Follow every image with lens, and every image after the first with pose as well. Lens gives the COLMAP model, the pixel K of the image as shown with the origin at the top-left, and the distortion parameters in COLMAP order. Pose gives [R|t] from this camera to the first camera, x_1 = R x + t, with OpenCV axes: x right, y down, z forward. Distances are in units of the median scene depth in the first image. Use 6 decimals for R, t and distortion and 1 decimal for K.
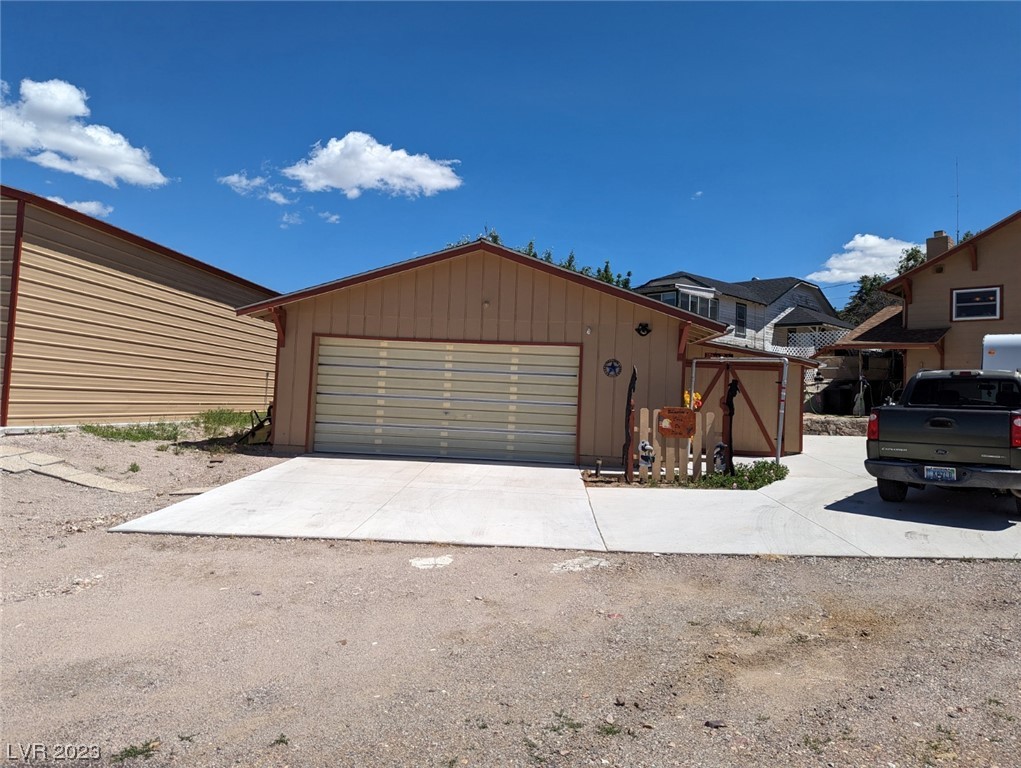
lens RADIAL K [[712.0, 0, 510.5], [0, 712.0, 384.0], [0, 0, 1]] dist [0.005683, 0.001495]
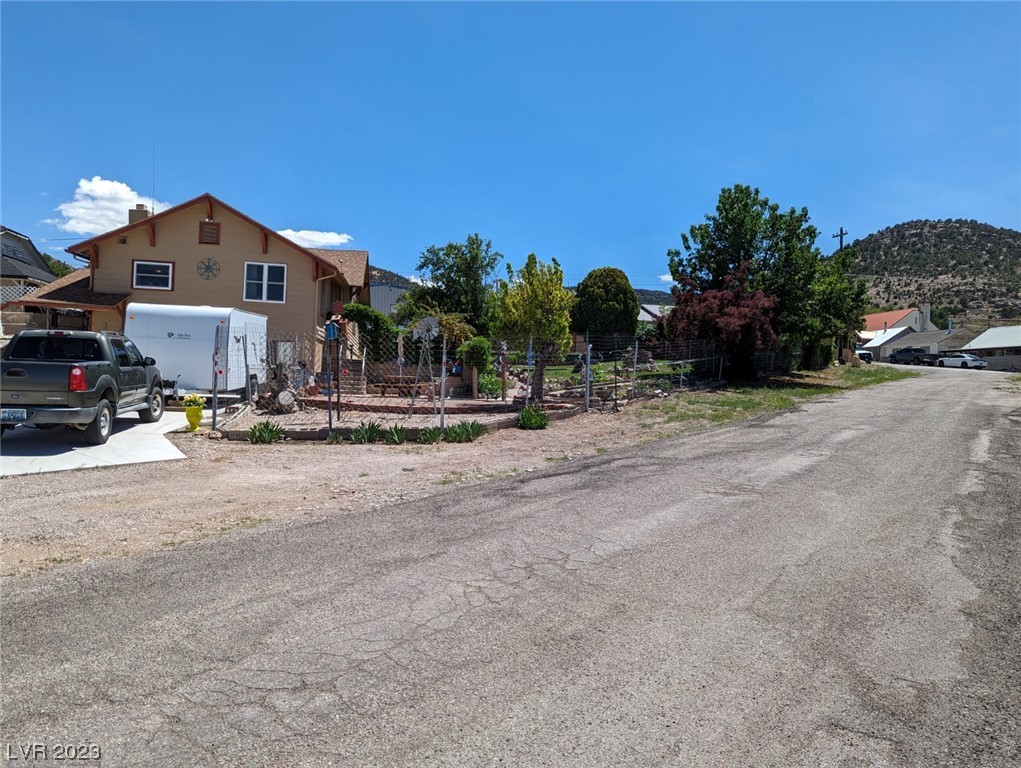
lens RADIAL K [[712.0, 0, 510.5], [0, 712.0, 384.0], [0, 0, 1]] dist [0.005683, 0.001495]
pose [[0.577352, -0.015525, 0.816348, 0.037734], [-0.030807, 0.998693, 0.040781, -0.000823], [-0.815914, -0.048694, 0.576119, -0.153451]]
